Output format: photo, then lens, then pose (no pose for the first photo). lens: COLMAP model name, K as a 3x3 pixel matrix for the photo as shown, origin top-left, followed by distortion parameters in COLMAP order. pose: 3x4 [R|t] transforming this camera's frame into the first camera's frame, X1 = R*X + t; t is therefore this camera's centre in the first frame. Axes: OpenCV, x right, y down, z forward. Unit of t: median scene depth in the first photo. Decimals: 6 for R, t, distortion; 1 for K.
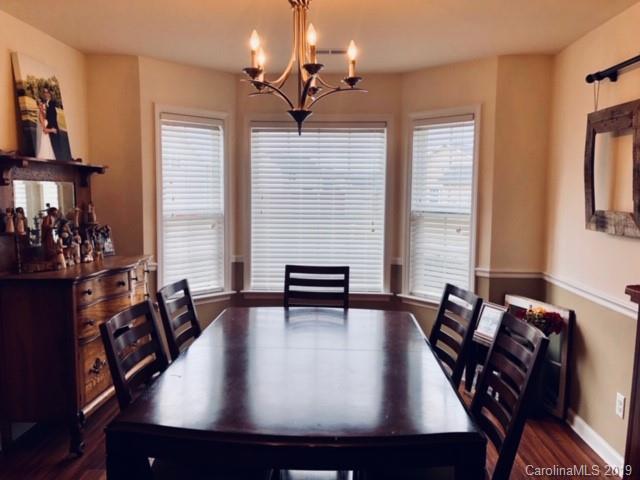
lens RADIAL K [[509.5, 0, 320.0], [0, 509.5, 240.0], [0, 0, 1]] dist [0.074859, -0.007455]
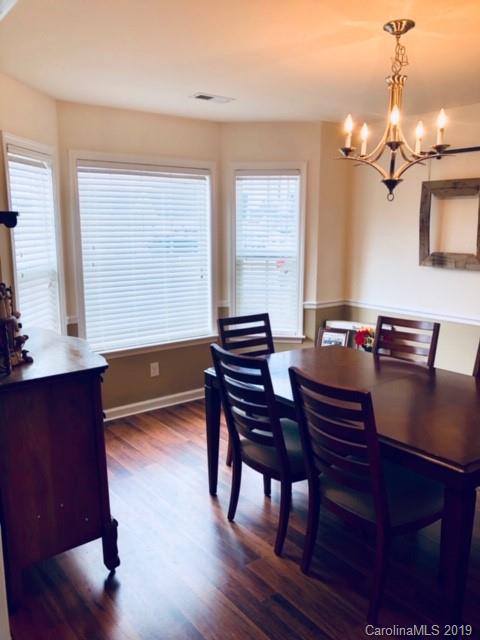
lens RADIAL K [[509.5, 0, 240.0], [0, 509.5, 320.0], [0, 0, 1]] dist [0.074859, -0.007455]
pose [[0.780423, -0.124646, 0.612701, -0.546490], [0.067993, 0.991035, 0.115008, -0.051387], [-0.621544, -0.048095, 0.781902, 0.160876]]
